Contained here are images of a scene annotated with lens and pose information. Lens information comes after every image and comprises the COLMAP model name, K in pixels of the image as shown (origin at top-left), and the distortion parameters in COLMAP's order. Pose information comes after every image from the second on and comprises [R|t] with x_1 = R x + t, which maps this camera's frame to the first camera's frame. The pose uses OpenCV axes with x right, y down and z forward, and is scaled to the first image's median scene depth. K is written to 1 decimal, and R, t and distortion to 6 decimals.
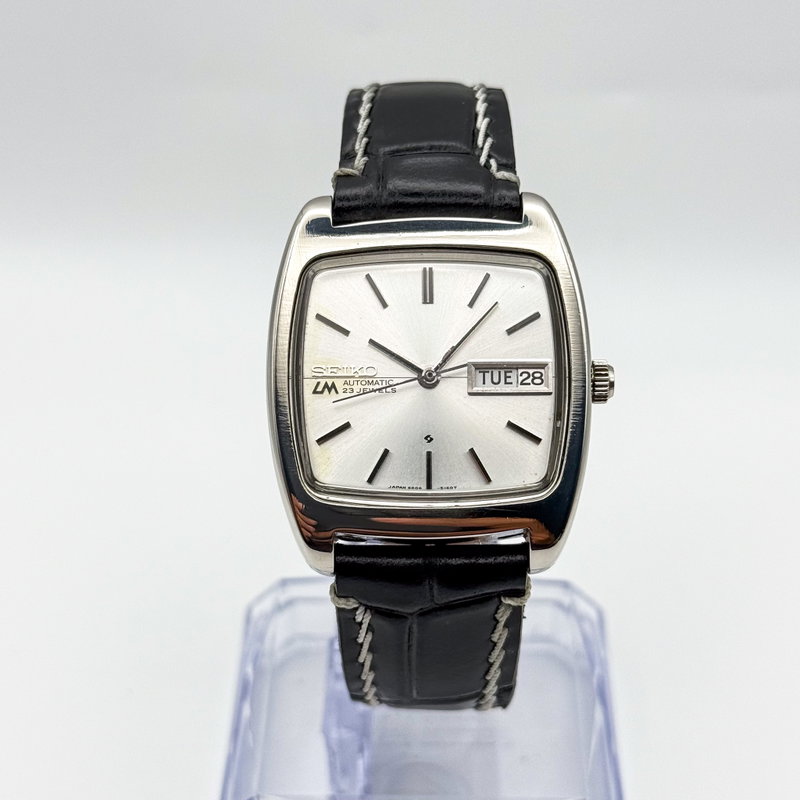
lens RADIAL K [[1863.9, 0, 400.0], [0, 1863.9, 400.0], [0, 0, 1]] dist [0.015231, 0.022138]
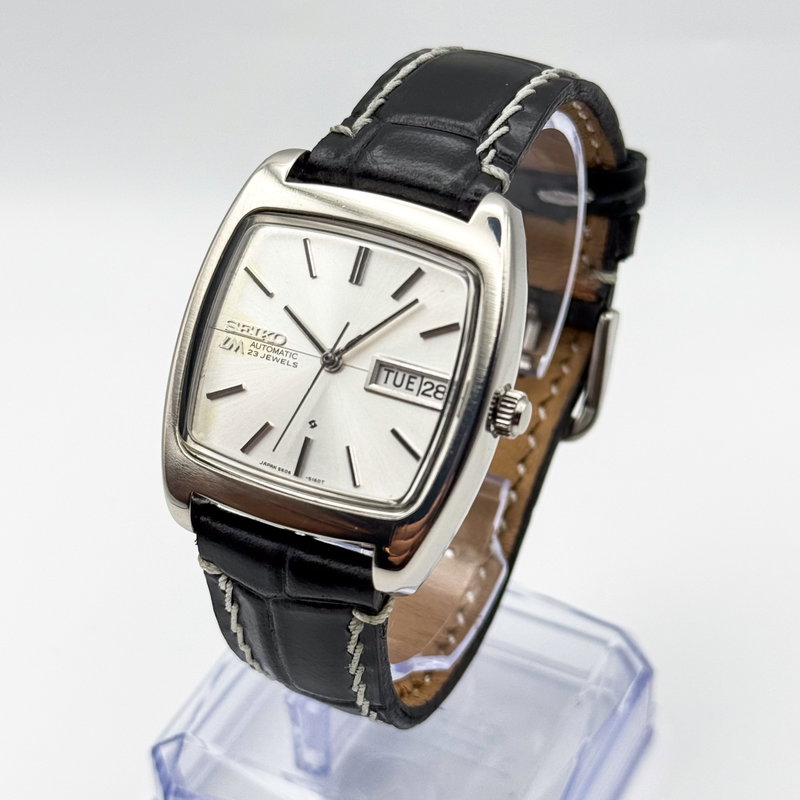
lens RADIAL K [[1863.9, 0, 400.0], [0, 1863.9, 400.0], [0, 0, 1]] dist [0.015231, 0.022138]
pose [[0.899025, 0.260497, -0.351988, 0.379001], [-0.246917, 0.965406, 0.083811, -0.079831], [0.361644, 0.011563, 0.932245, 0.139925]]
